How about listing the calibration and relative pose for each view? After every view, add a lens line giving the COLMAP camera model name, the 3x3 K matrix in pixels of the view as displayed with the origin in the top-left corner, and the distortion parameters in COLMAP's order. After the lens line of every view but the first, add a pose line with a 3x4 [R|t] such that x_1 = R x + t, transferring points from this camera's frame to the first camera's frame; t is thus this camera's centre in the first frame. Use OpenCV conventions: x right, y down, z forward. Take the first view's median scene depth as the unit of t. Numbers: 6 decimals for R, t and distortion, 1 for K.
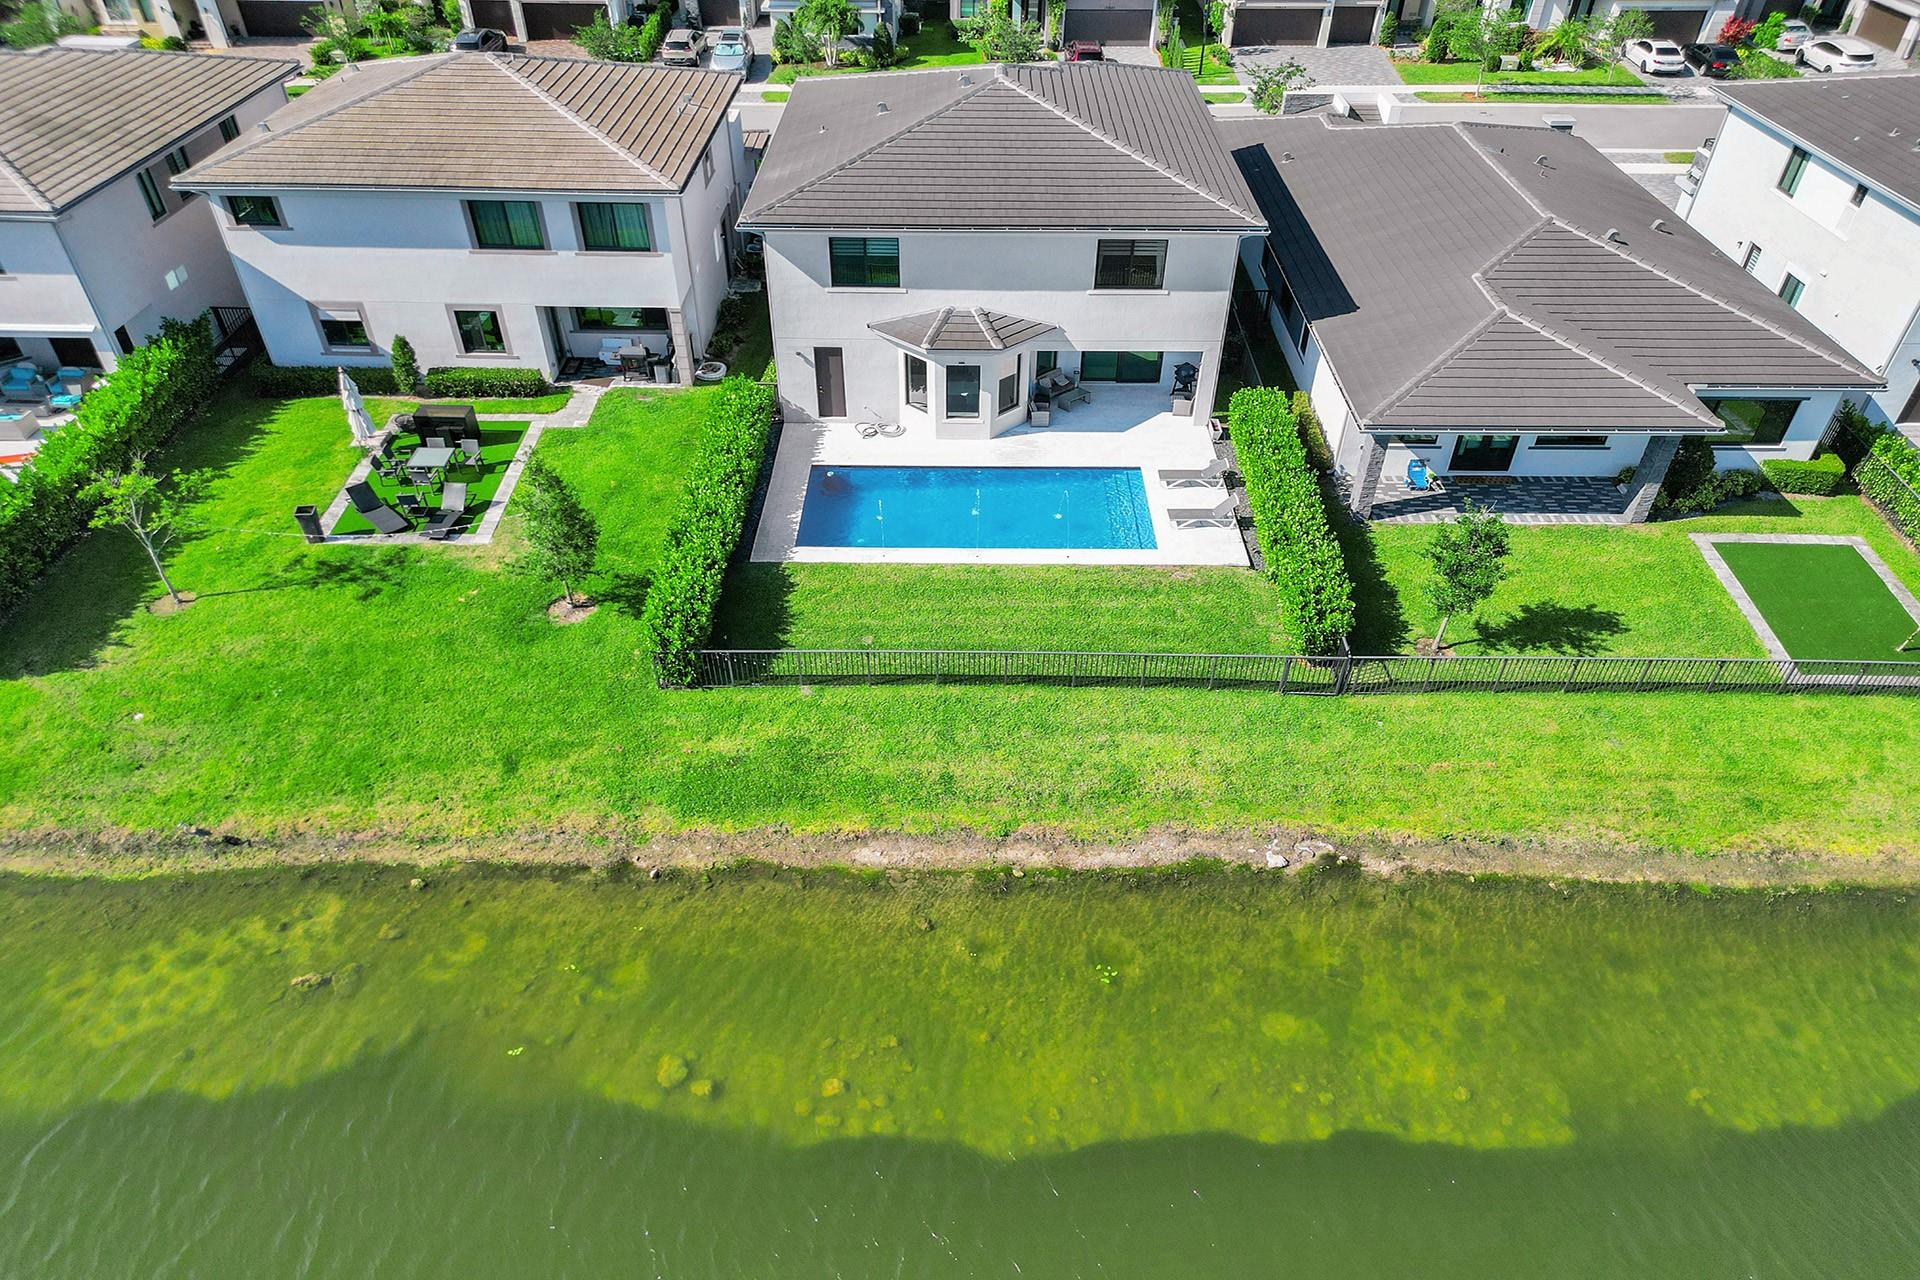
lens RADIAL K [[1199.3, 0, 962.0], [0, 1199.3, 627.9], [0, 0, 1]] dist [0.062231, -0.058837]
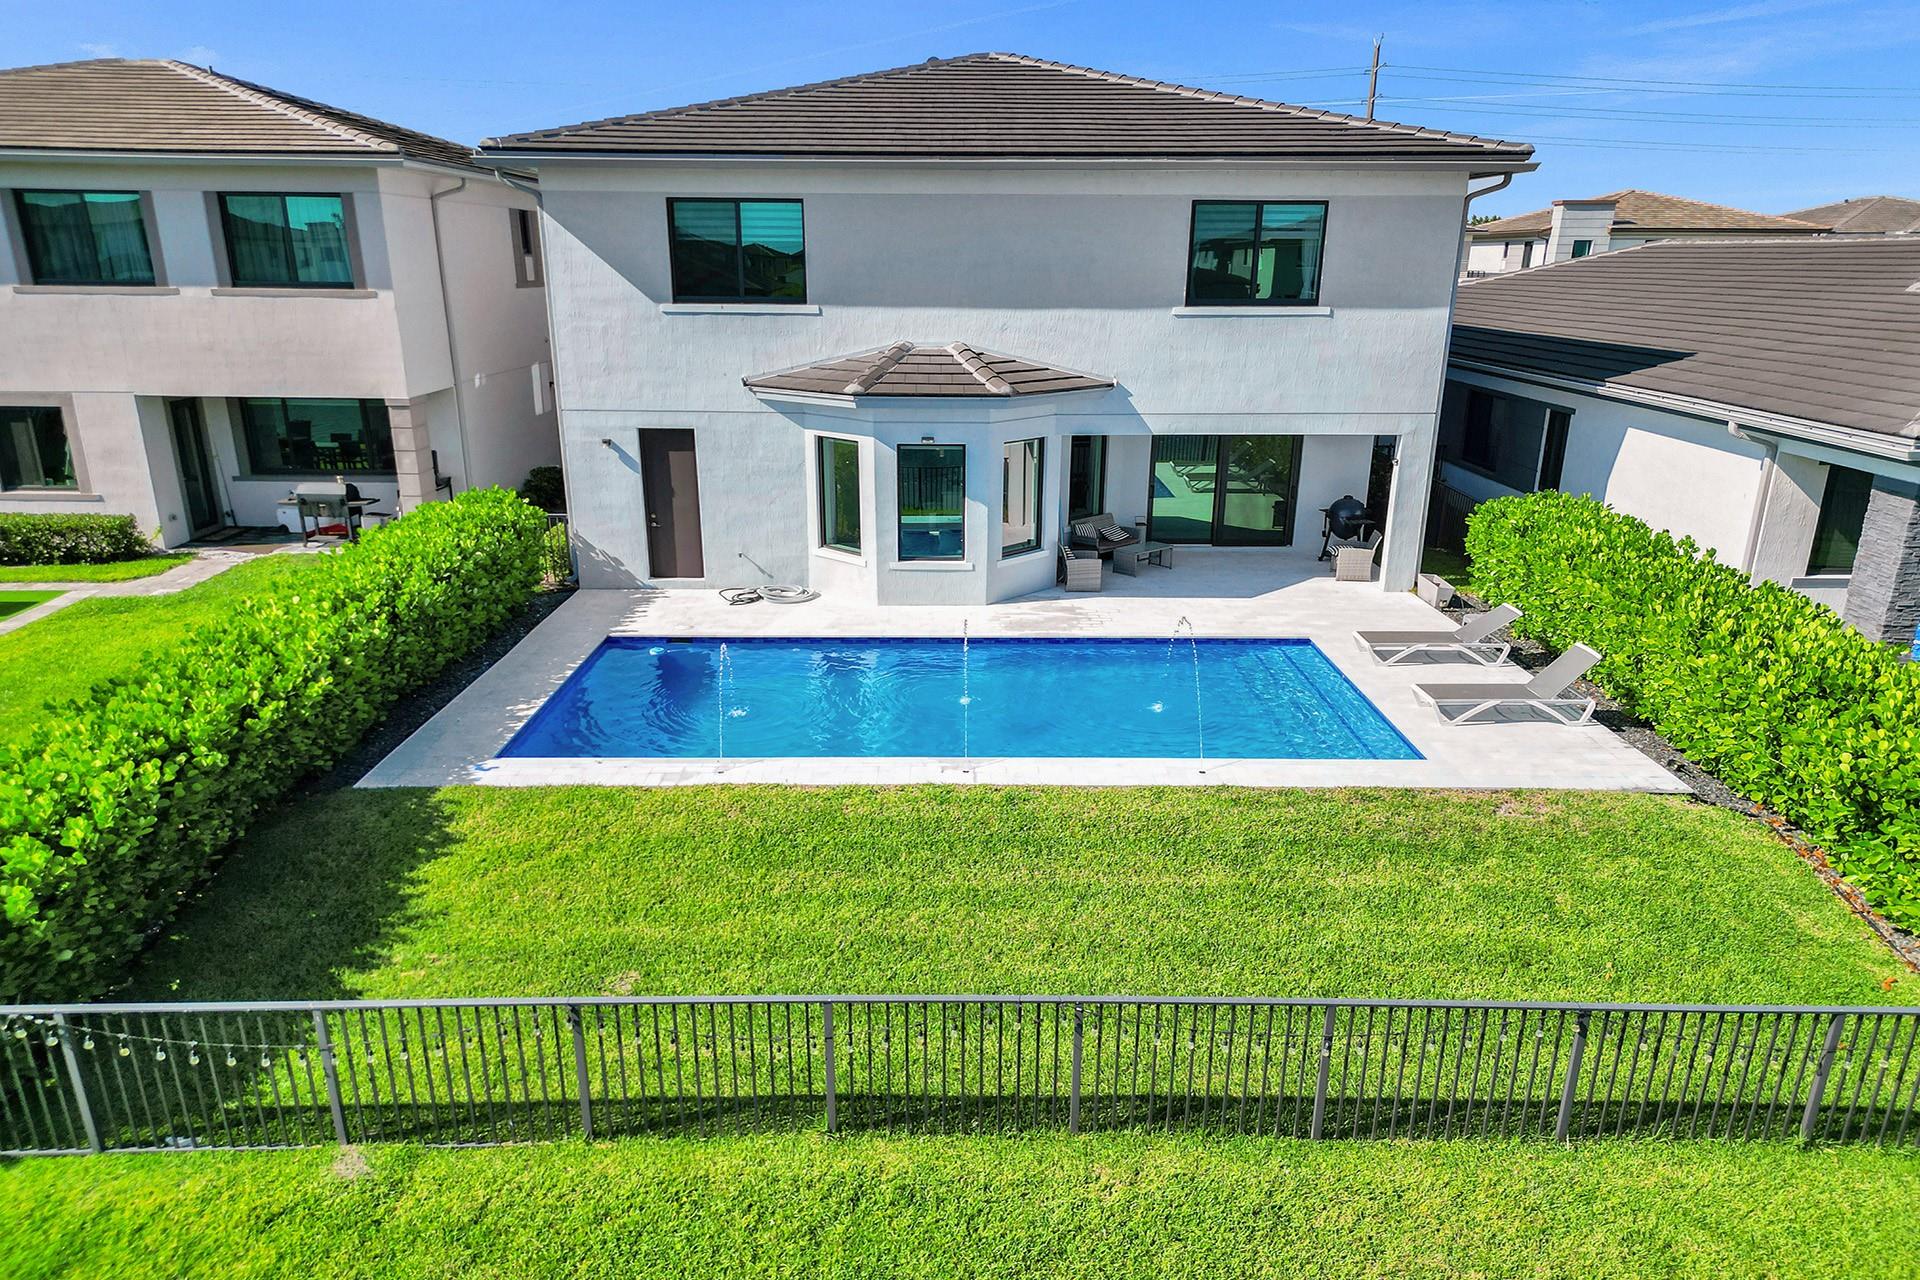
lens RADIAL K [[1189.9, 0, 955.9], [0, 1189.9, 631.9], [0, 0, 1]] dist [0.055970, -0.045578]
pose [[0.999913, -0.004809, 0.012316, 0.005044], [0.009007, 0.929667, -0.368292, 0.037962], [-0.009679, 0.368371, 0.929629, 0.625207]]
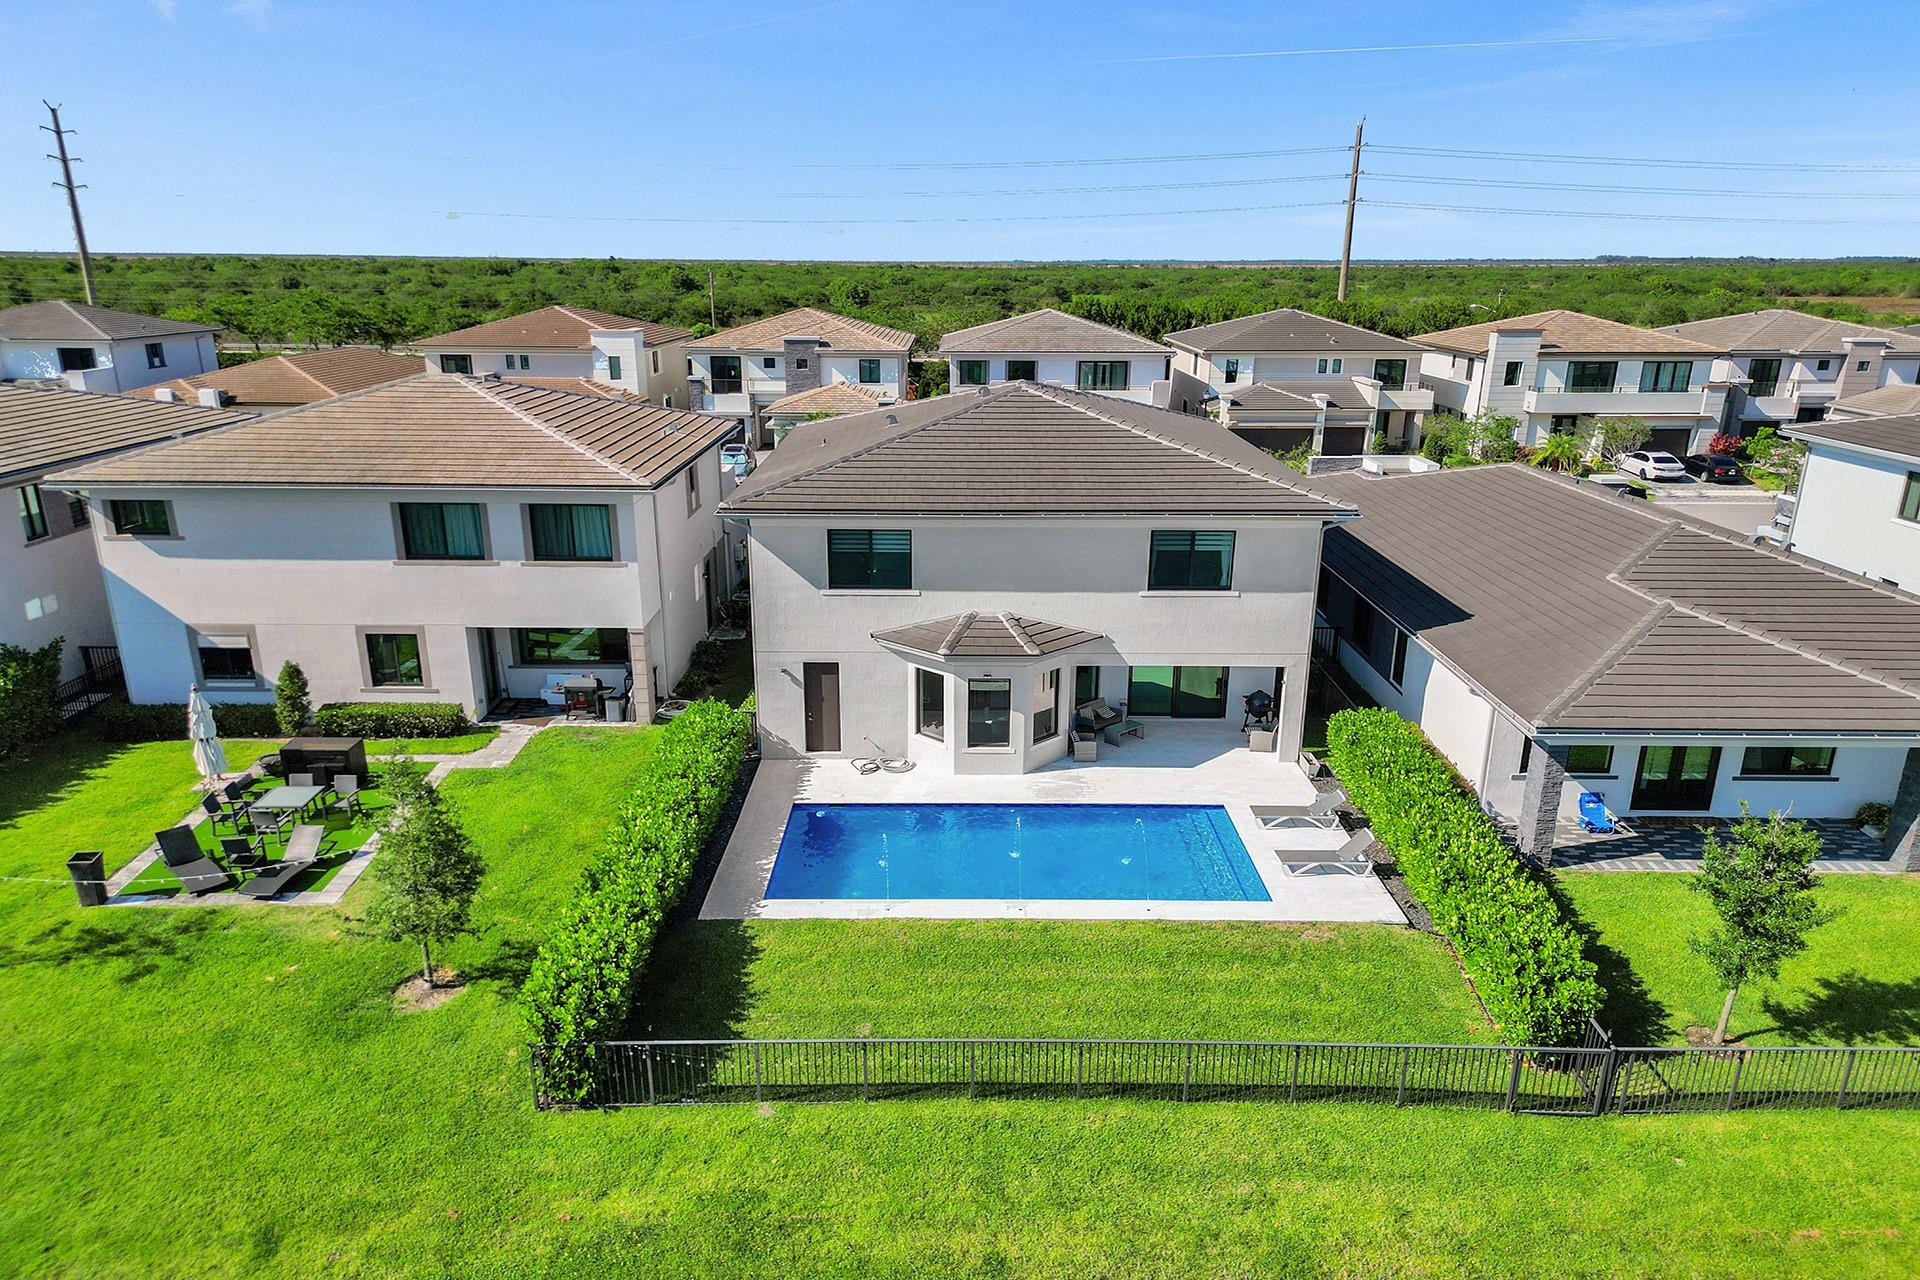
lens RADIAL K [[1189.9, 0, 955.9], [0, 1189.9, 631.9], [0, 0, 1]] dist [0.055970, -0.045578]
pose [[0.999963, -0.004341, 0.007437, -0.029778], [0.006775, 0.929655, -0.368369, 0.046379], [-0.005315, 0.368406, 0.929650, 0.281889]]
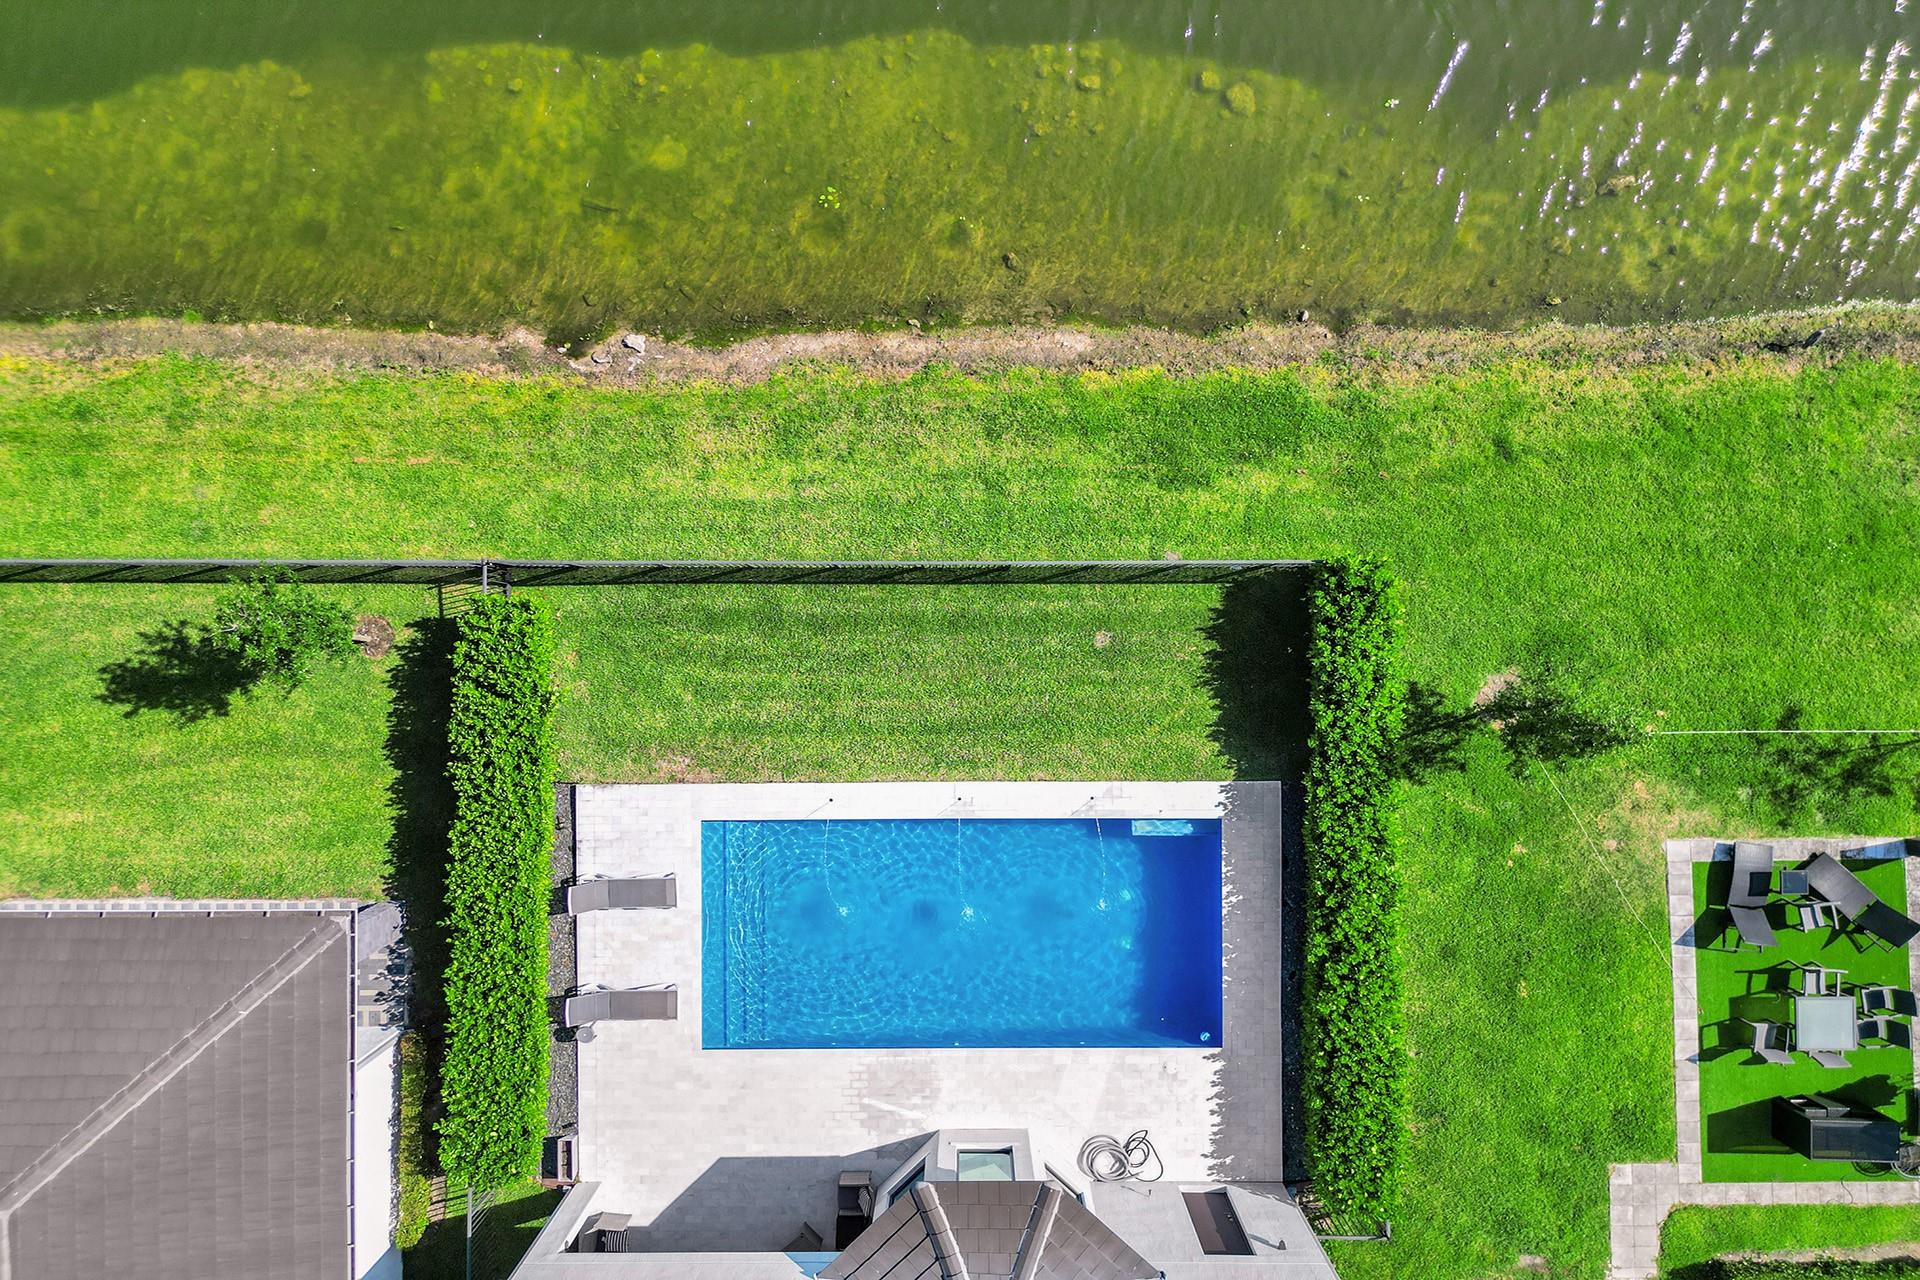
lens RADIAL K [[1189.9, 0, 955.9], [0, 1189.9, 631.9], [0, 0, 1]] dist [0.055970, -0.045578]
pose [[-0.999936, 0.011223, 0.001357, 0.012691], [-0.006166, -0.642132, 0.766570, -0.530048], [0.009475, 0.766512, 0.642160, 0.470471]]
